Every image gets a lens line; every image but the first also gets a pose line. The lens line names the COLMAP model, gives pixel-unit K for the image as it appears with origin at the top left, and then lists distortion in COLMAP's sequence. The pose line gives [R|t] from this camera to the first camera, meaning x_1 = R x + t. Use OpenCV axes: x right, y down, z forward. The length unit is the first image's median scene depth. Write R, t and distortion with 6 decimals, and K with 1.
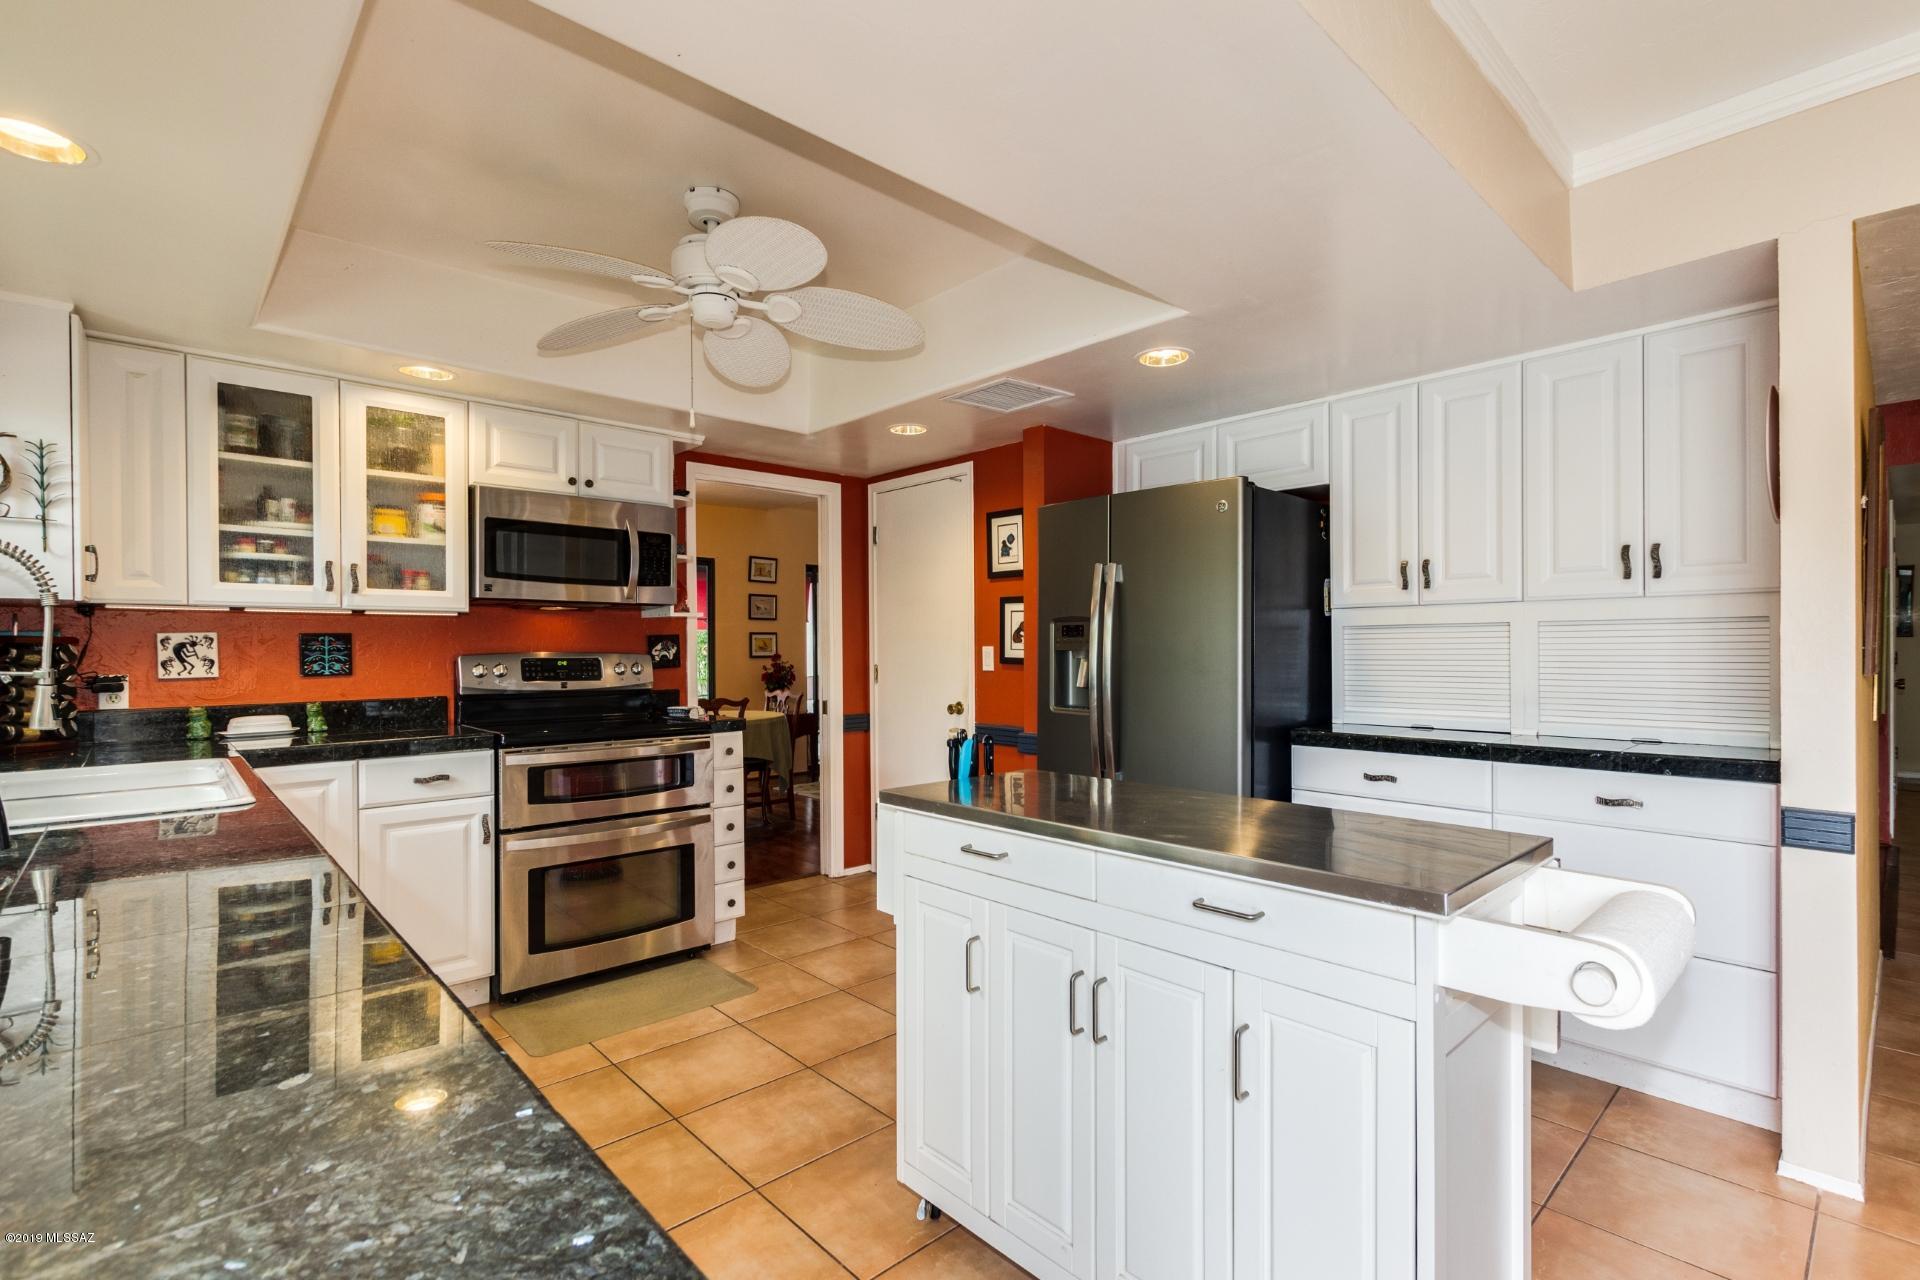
lens RADIAL K [[887.1, 0, 964.6], [0, 887.1, 640.5], [0, 0, 1]] dist [-0.000293, -0.000101]
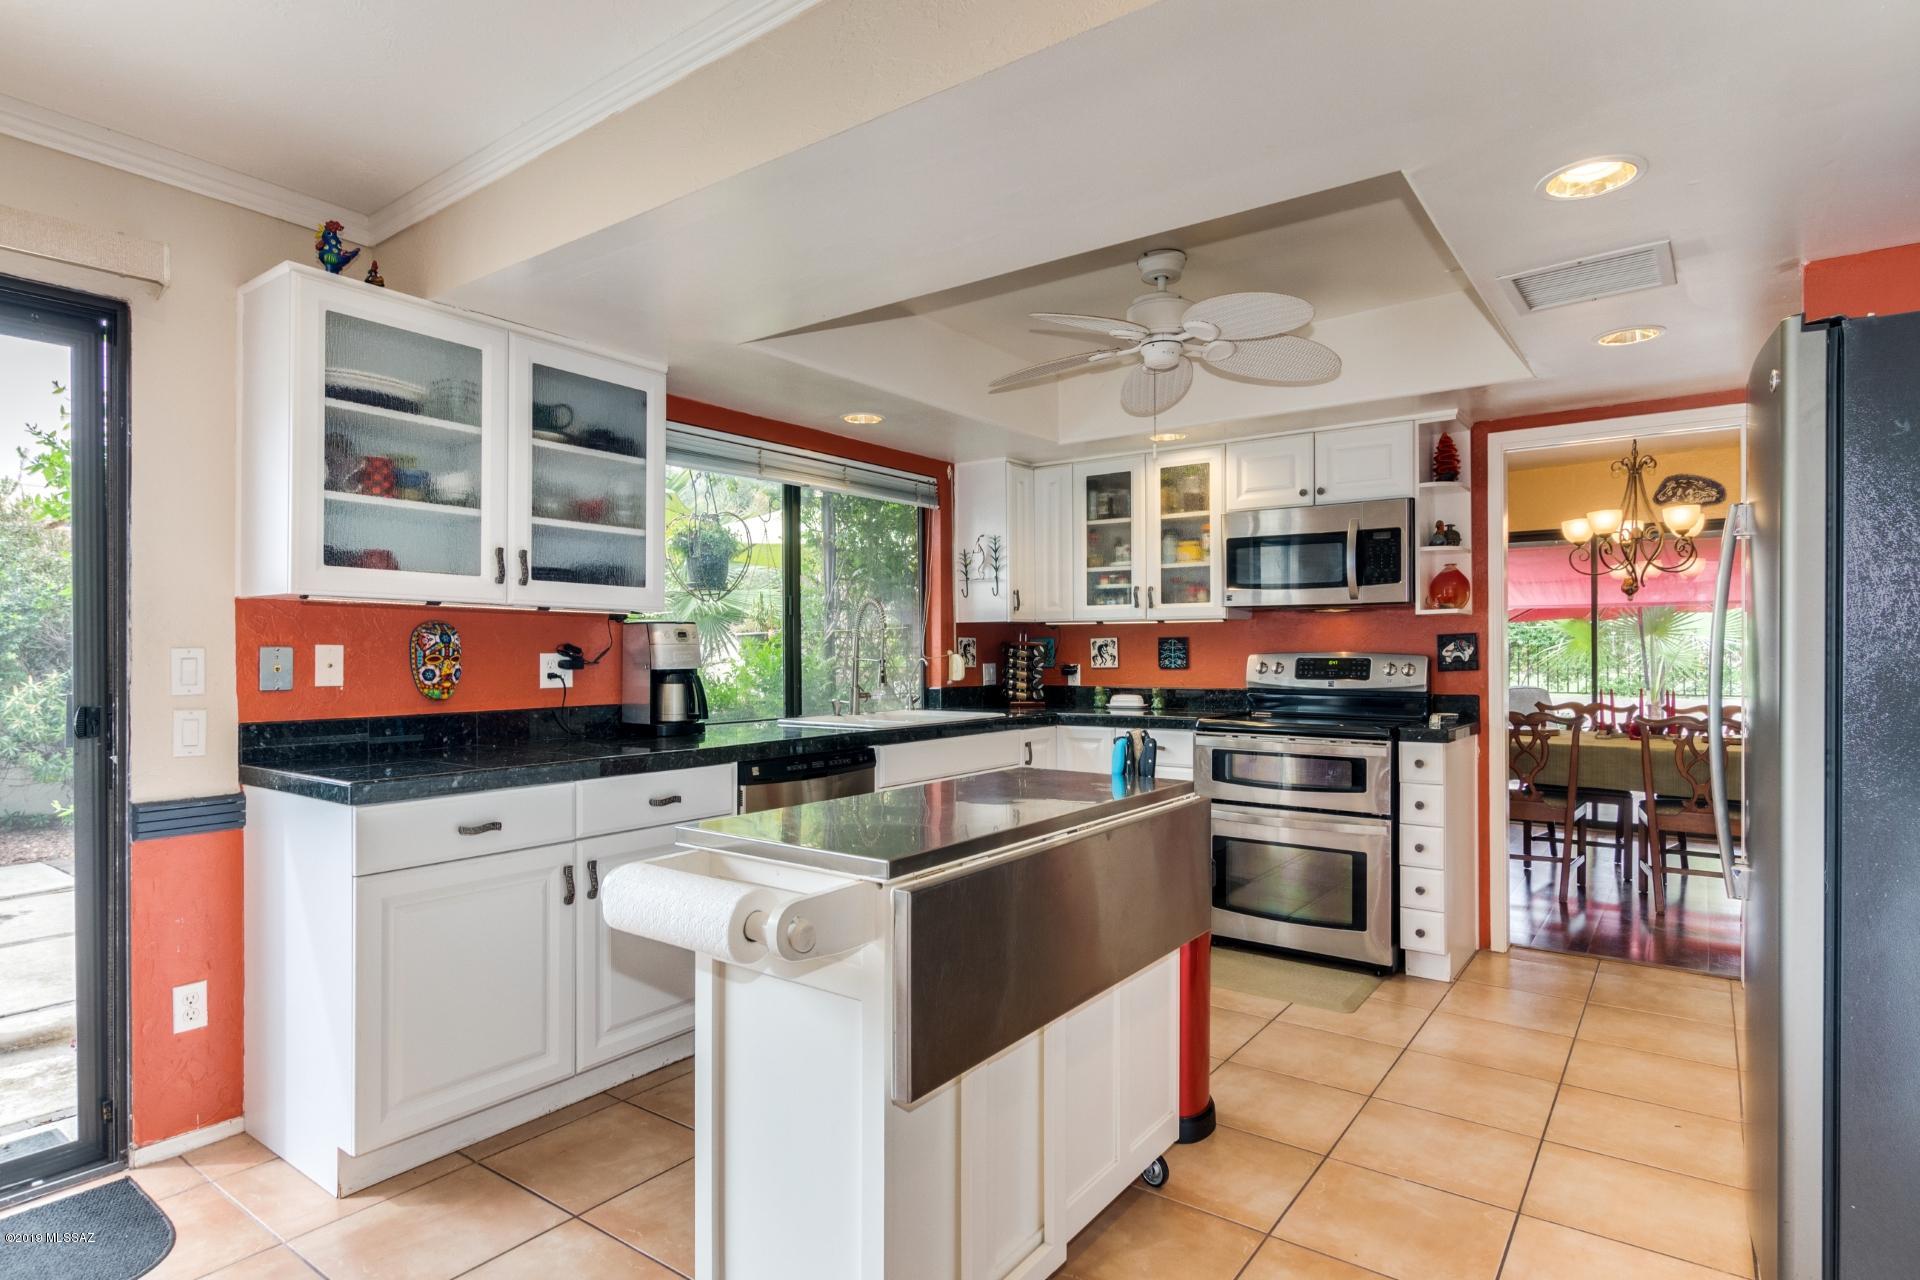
lens RADIAL K [[1008.5, 0, 964.8], [0, 1008.5, 647.5], [0, 0, 1]] dist [-0.001048, 0.000236]
pose [[0.186924, 0.002468, -0.982371, 0.759907], [0.009158, 0.999949, 0.004255, -0.001933], [0.982332, -0.009792, 0.186892, 0.416535]]
